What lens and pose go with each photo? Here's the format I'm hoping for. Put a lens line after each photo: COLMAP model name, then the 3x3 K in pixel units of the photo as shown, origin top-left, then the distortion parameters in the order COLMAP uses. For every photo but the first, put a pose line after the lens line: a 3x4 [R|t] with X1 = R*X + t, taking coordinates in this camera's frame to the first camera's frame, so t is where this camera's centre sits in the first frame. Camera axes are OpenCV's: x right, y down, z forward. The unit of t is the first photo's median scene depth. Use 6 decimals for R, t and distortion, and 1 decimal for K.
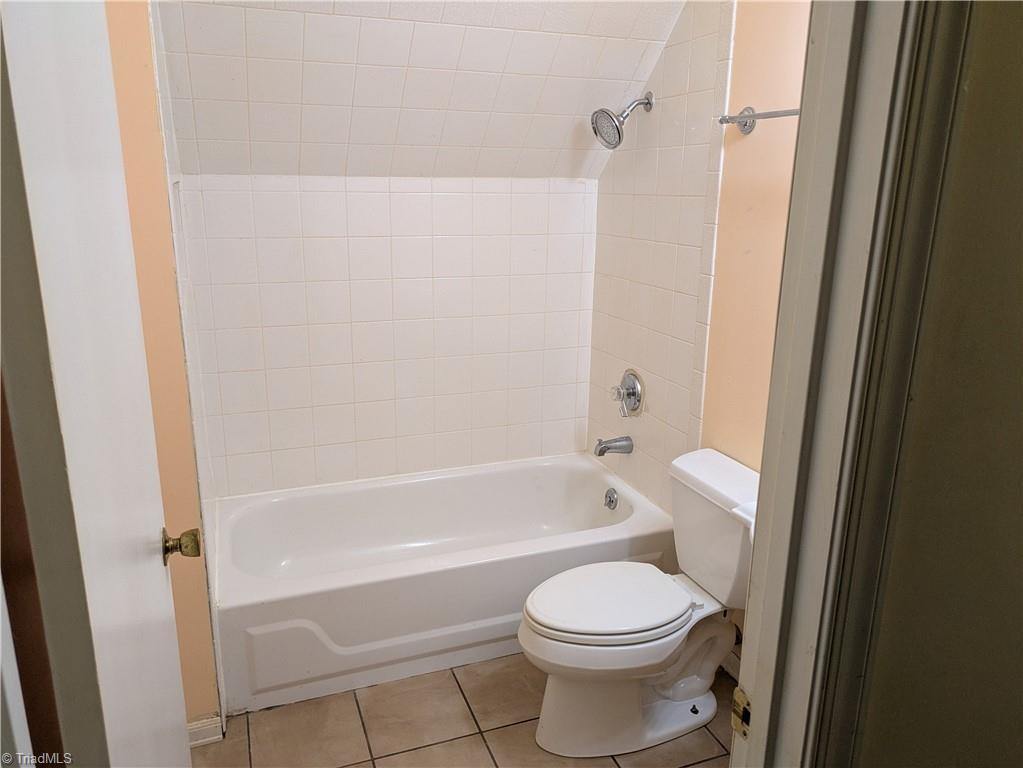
lens RADIAL K [[764.3, 0, 515.5], [0, 764.3, 387.6], [0, 0, 1]] dist [0.056872, -0.059994]
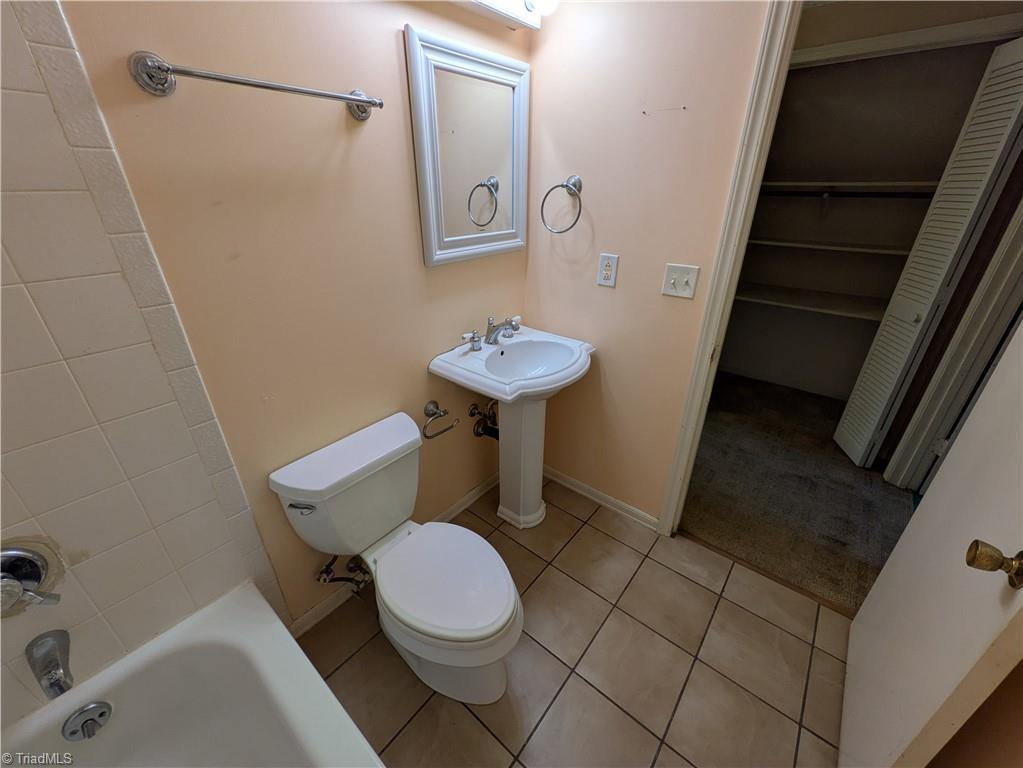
lens RADIAL K [[409.3, 0, 508.9], [0, 409.3, 384.5], [0, 0, 1]] dist [0.001341, 0.000156]
pose [[-0.490356, -0.392370, 0.778201, -0.258843], [0.226432, 0.804900, 0.548511, -0.238069], [-0.841593, 0.445175, -0.305842, 0.926922]]
